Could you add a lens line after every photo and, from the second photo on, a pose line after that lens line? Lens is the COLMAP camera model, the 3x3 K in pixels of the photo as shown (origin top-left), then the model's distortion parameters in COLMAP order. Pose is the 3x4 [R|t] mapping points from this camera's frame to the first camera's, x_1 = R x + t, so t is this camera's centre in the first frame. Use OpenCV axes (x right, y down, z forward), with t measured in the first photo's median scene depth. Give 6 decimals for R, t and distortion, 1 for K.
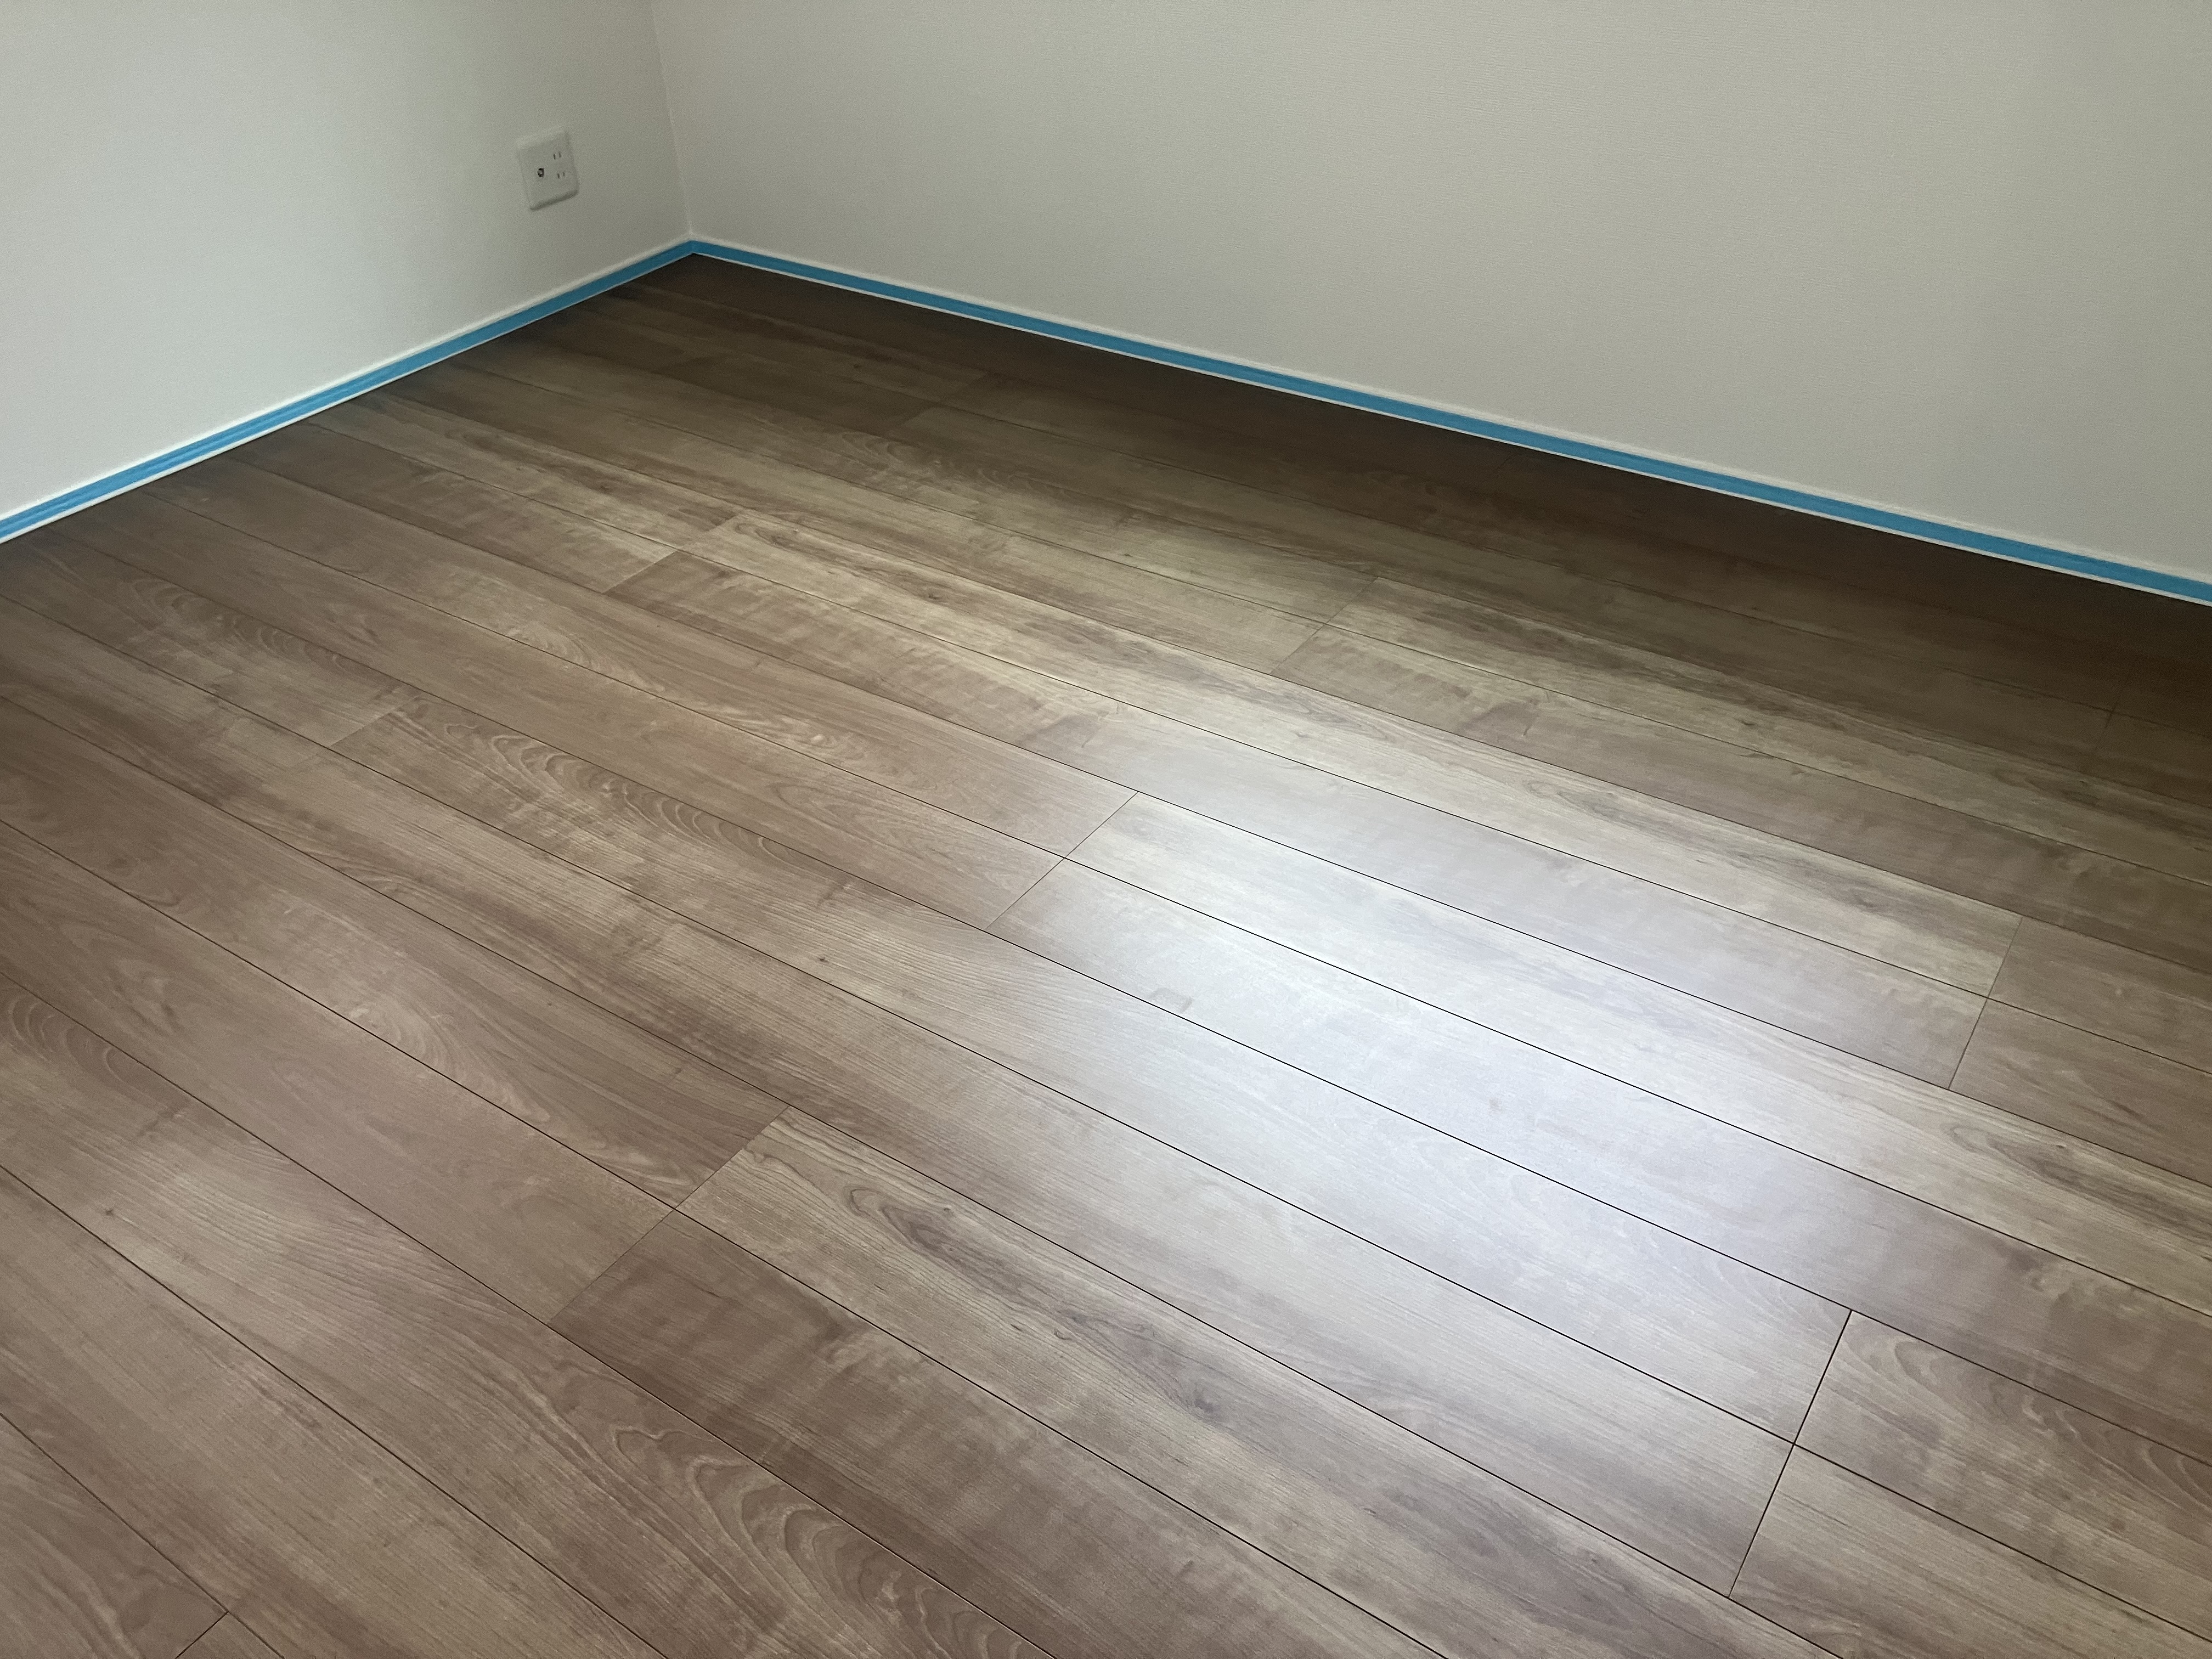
lens RADIAL K [[1786.4, 0, 1075.0], [0, 1786.4, 818.8], [0, 0, 1]] dist [0.036705, -0.046505]
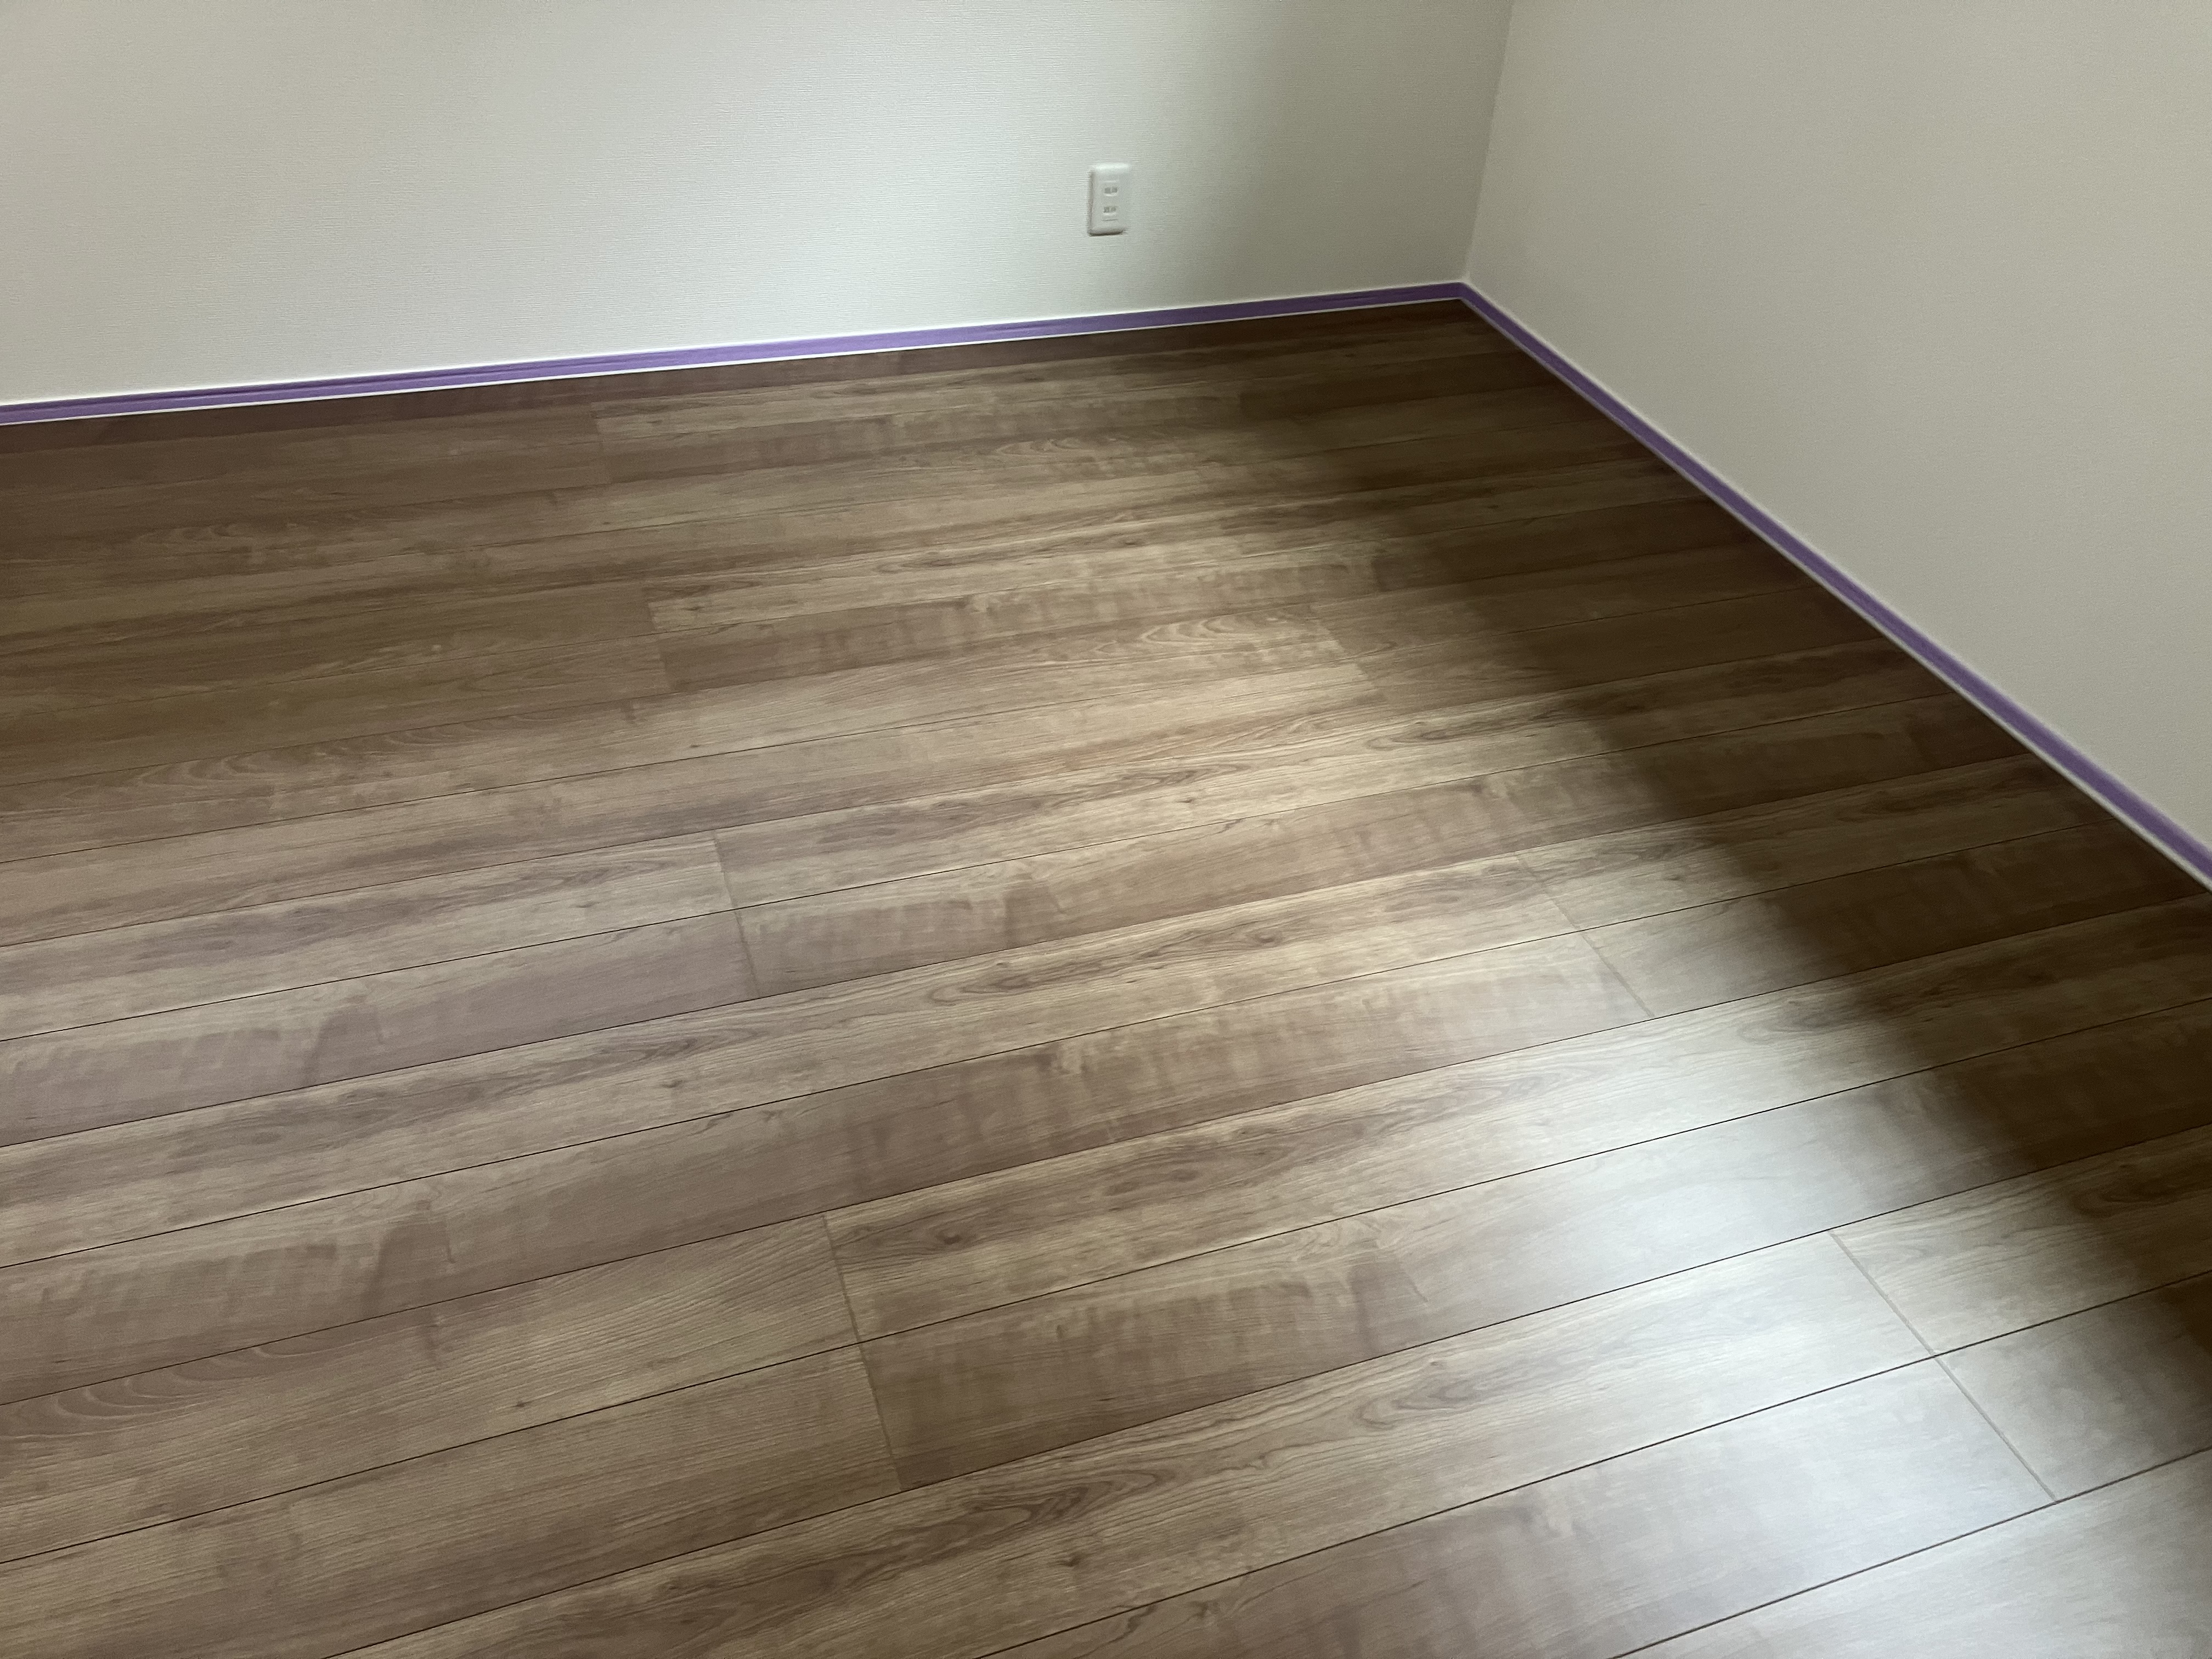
lens RADIAL K [[1786.4, 0, 1096.9], [0, 1786.4, 857.6], [0, 0, 1]] dist [0.036705, -0.046505]
pose [[0.558245, -0.427019, 0.711349, -0.401412], [0.423943, 0.883814, 0.197852, -0.154069], [-0.713187, 0.191122, 0.674416, 0.221963]]
